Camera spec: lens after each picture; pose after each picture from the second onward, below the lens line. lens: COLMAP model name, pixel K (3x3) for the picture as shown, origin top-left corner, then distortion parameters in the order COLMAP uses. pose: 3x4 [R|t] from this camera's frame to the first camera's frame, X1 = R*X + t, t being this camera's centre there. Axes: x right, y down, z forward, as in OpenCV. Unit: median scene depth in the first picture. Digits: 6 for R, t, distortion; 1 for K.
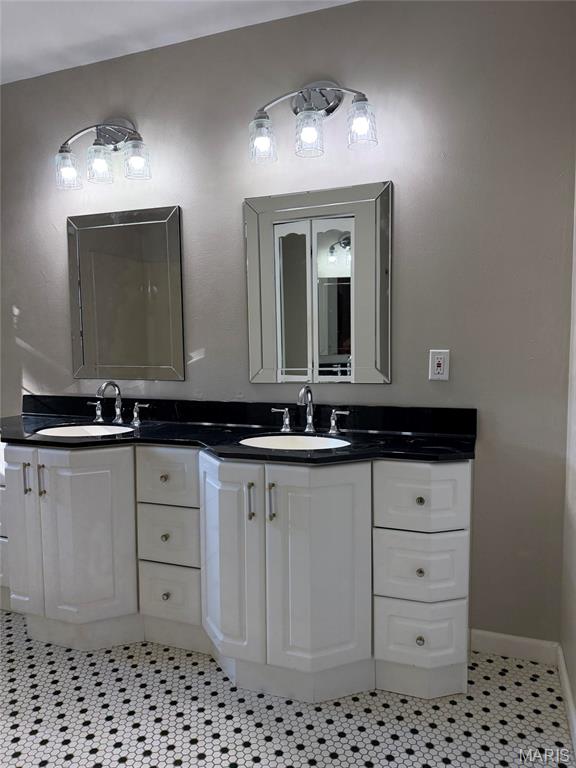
lens RADIAL K [[544.9, 0, 285.0], [0, 544.9, 386.3], [0, 0, 1]] dist [0.037245, -0.027945]
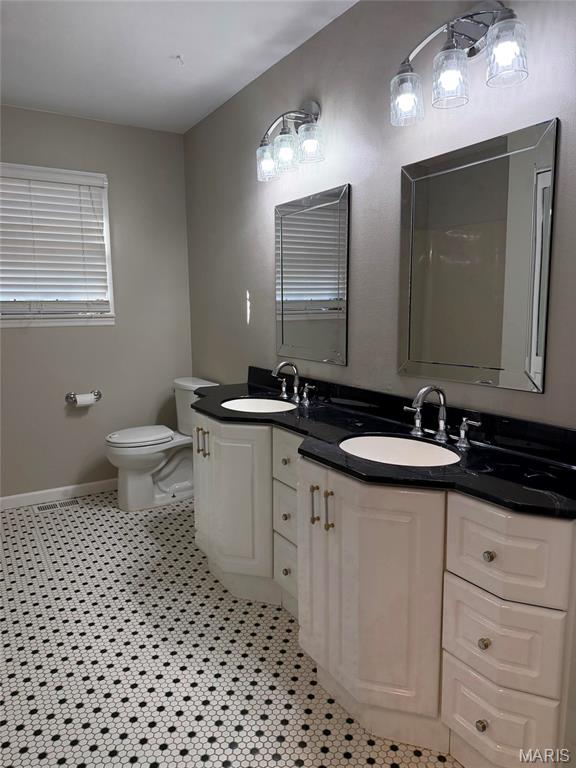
lens RADIAL K [[544.9, 0, 285.0], [0, 544.9, 386.3], [0, 0, 1]] dist [0.037245, -0.027945]
pose [[0.791420, 0.096203, -0.603654, 0.366168], [-0.050604, 0.994459, 0.092141, -0.065903], [0.609174, -0.042375, 0.791904, 0.175196]]
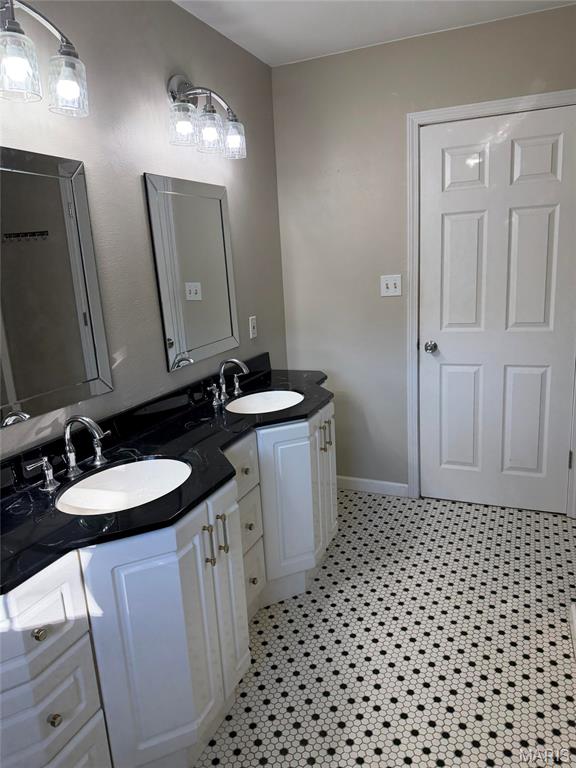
lens RADIAL K [[544.9, 0, 285.0], [0, 544.9, 386.3], [0, 0, 1]] dist [0.037245, -0.027945]
pose [[0.049063, -0.222161, 0.973775, -1.090273], [0.134121, 0.967584, 0.213991, -0.176342], [-0.989750, 0.120105, 0.077269, 0.787921]]
